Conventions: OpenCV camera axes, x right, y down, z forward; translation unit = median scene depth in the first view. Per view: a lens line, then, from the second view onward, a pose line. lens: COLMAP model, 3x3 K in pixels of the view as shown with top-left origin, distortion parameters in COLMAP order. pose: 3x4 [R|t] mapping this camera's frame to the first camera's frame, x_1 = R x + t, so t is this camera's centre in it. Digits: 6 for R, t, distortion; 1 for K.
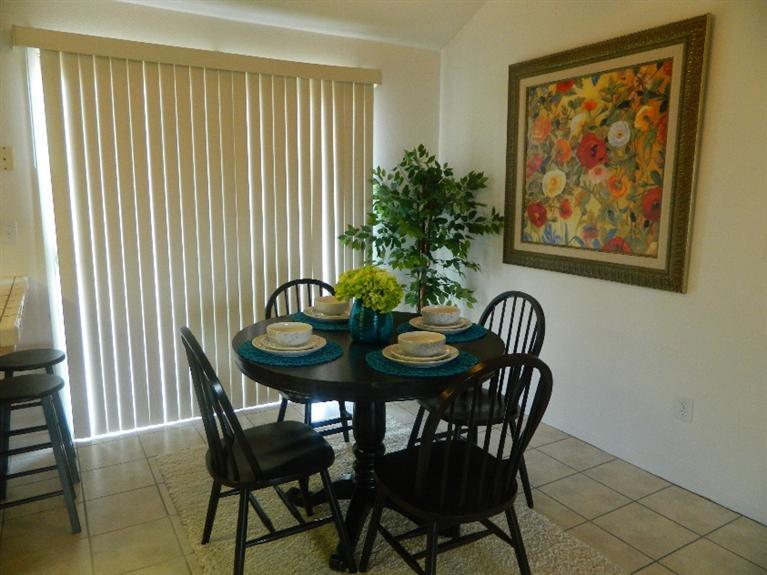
lens RADIAL K [[564.0, 0, 383.5], [0, 564.0, 287.5], [0, 0, 1]] dist [0.010230, -0.003444]
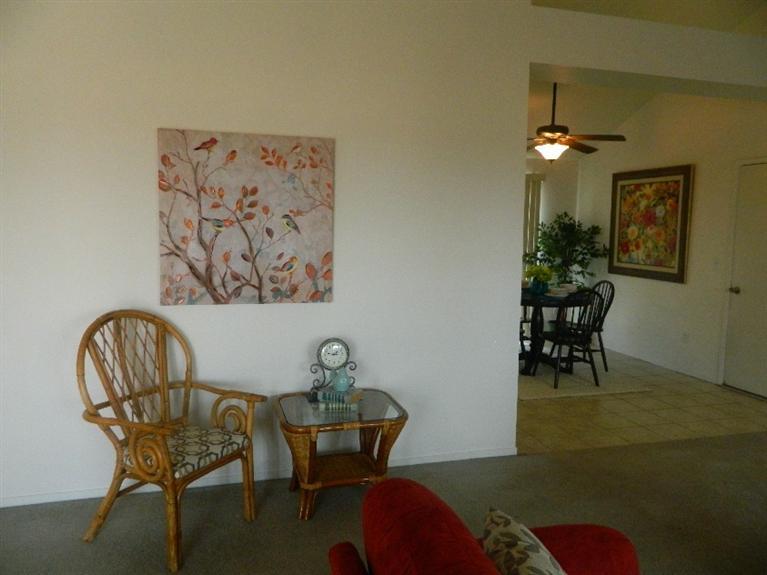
lens RADIAL K [[564.0, 0, 383.5], [0, 564.0, 287.5], [0, 0, 1]] dist [0.010230, -0.003444]
pose [[0.965345, 0.038965, -0.258052, -0.027179], [-0.054341, 0.997130, -0.052720, 0.148705], [0.255257, 0.064916, 0.964692, -1.044505]]
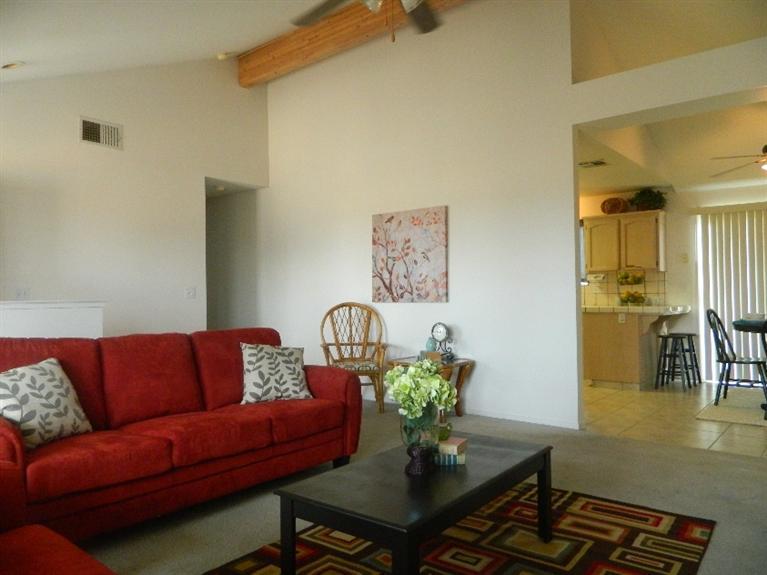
lens RADIAL K [[564.0, 0, 383.5], [0, 564.0, 287.5], [0, 0, 1]] dist [0.010230, -0.003444]
pose [[0.343297, -0.024373, -0.938911, 0.980576], [-0.140119, 0.987147, -0.076858, 0.226889], [0.928716, 0.157944, 0.335470, -0.857866]]
